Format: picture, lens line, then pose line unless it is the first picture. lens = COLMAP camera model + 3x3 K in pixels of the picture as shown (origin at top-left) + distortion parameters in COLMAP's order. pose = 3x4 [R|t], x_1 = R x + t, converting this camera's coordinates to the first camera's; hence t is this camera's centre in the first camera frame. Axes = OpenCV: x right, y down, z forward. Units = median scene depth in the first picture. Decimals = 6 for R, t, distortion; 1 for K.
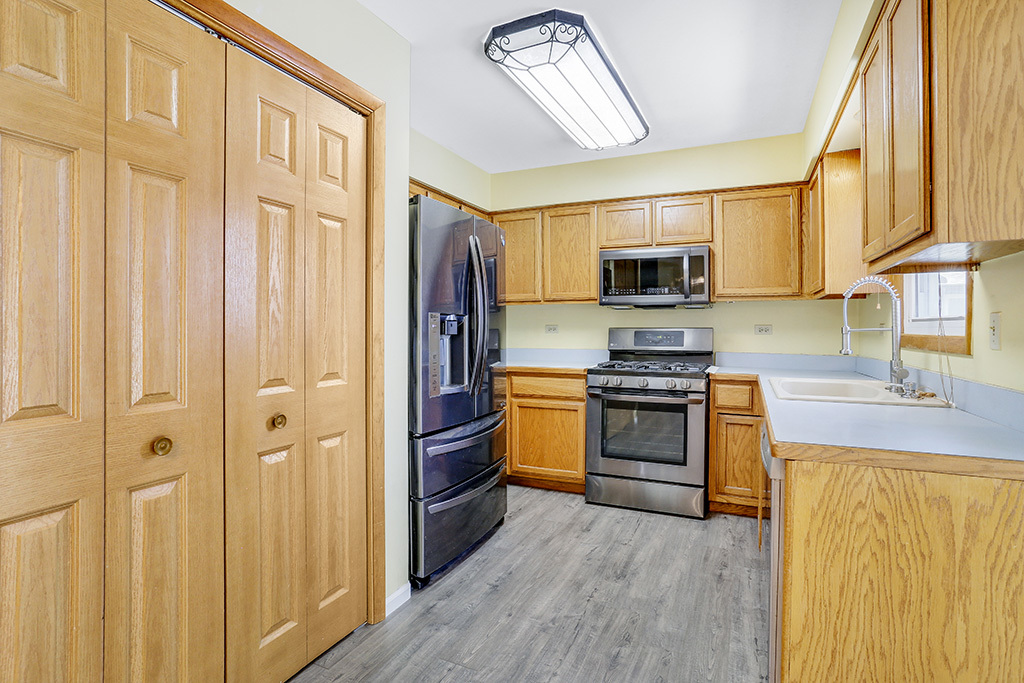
lens RADIAL K [[507.6, 0, 511.1], [0, 507.6, 327.7], [0, 0, 1]] dist [-0.034541, 0.000399]
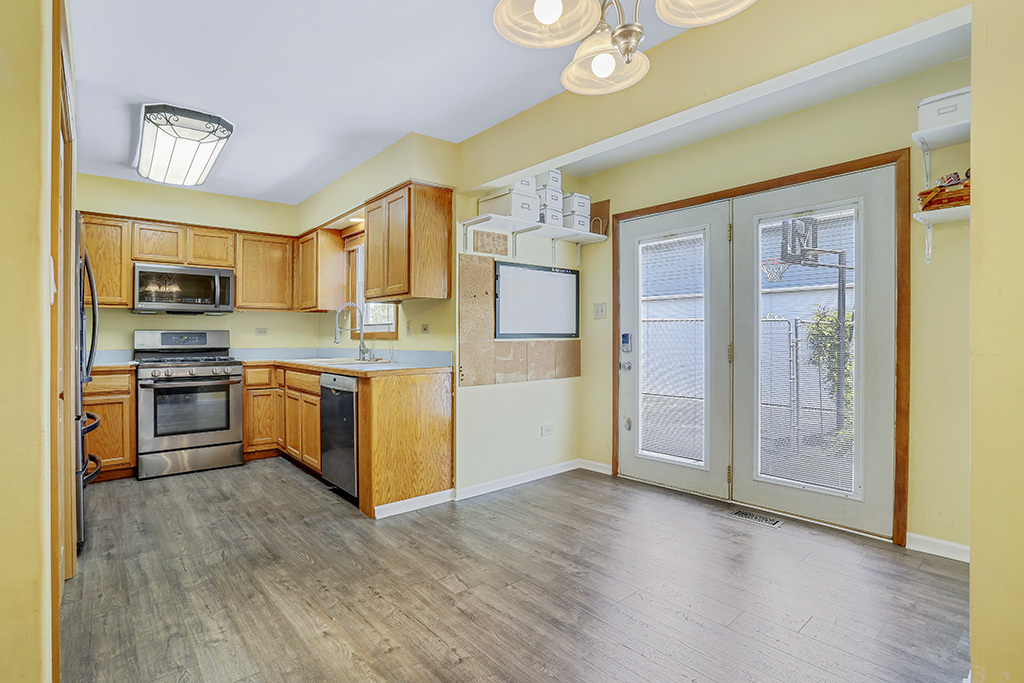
lens RADIAL K [[507.6, 0, 511.1], [0, 507.6, 327.7], [0, 0, 1]] dist [-0.034541, 0.000399]
pose [[0.412665, 0.009729, 0.910831, -0.589259], [0.008709, 0.999855, -0.014625, 0.022556], [-0.910841, 0.013967, 0.412520, -0.271551]]
